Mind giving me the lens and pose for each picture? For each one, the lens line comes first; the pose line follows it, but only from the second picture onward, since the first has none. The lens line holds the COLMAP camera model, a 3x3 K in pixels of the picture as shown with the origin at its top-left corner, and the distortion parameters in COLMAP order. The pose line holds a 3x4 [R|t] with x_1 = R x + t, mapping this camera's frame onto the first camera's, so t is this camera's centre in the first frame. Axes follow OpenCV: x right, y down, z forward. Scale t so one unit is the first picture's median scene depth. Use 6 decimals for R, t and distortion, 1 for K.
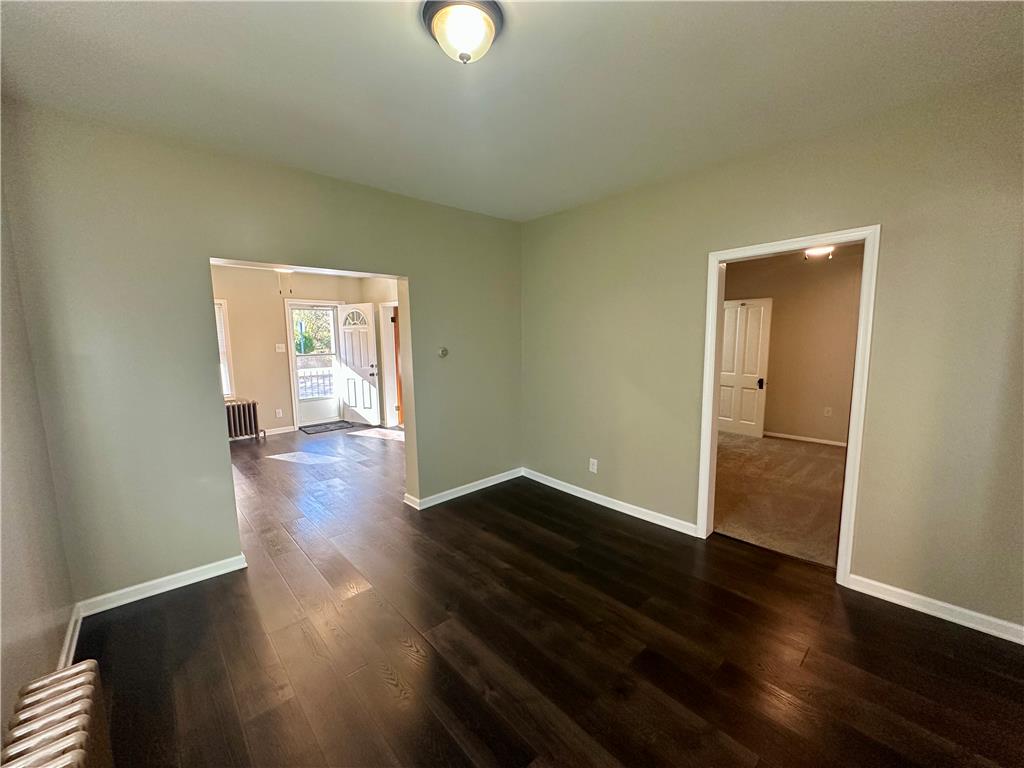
lens RADIAL K [[398.3, 0, 512.0], [0, 398.3, 384.0], [0, 0, 1]] dist [0.000013, 0.000043]
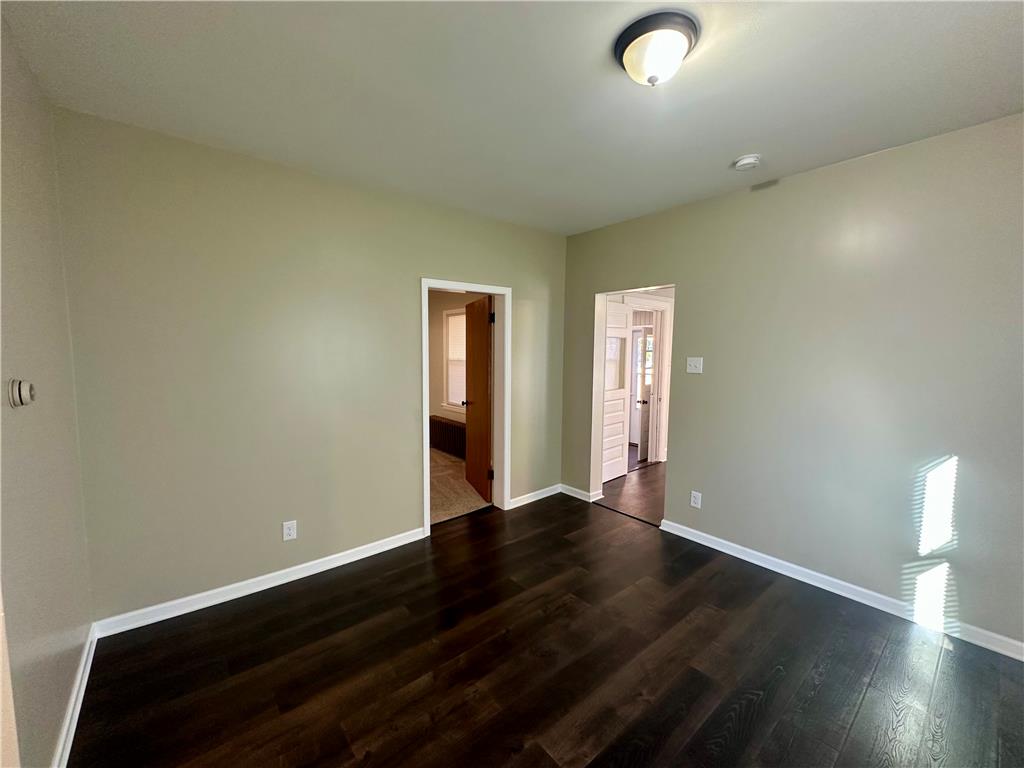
lens RADIAL K [[408.1, 0, 511.1], [0, 408.1, 385.0], [0, 0, 1]] dist [-0.002802, -0.000135]
pose [[0.060600, -0.063271, 0.996155, -0.562900], [0.115849, 0.991690, 0.055940, -0.051818], [-0.991417, 0.112013, 0.067427, 0.633878]]
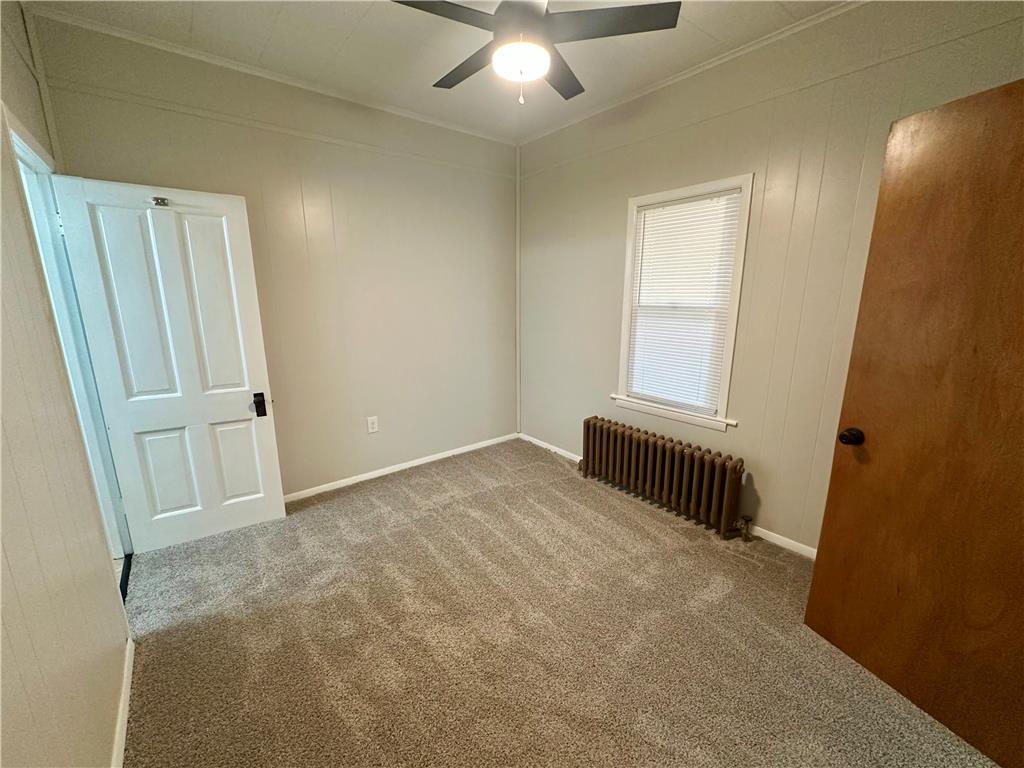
lens RADIAL K [[408.1, 0, 511.1], [0, 408.1, 385.0], [0, 0, 1]] dist [-0.002802, -0.000135]
pose [[0.055682, -0.202314, 0.977736, 0.392223], [0.122806, 0.973208, 0.194383, -0.136026], [-0.990867, 0.109248, 0.079035, 1.277174]]
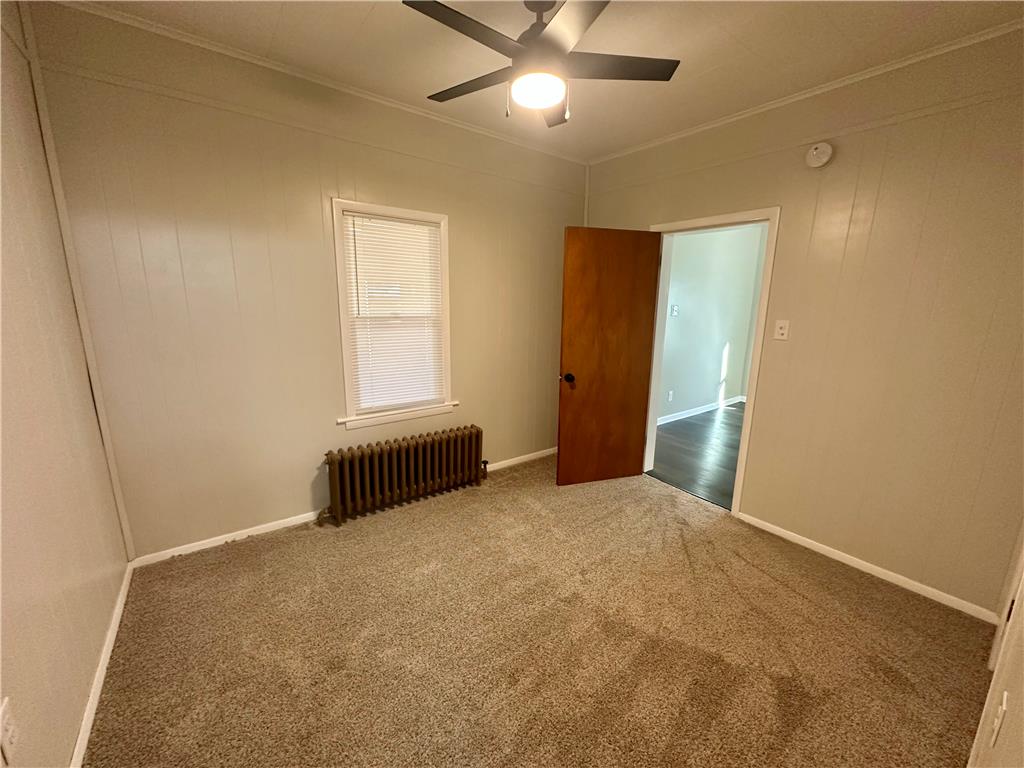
lens RADIAL K [[398.3, 0, 512.0], [0, 398.3, 384.0], [0, 0, 1]] dist [0.000013, 0.000043]
pose [[-0.994623, -0.019041, 0.101799, 0.936579], [0.013900, 0.949515, 0.313414, -0.222793], [-0.102628, 0.313144, -0.944144, 1.861319]]
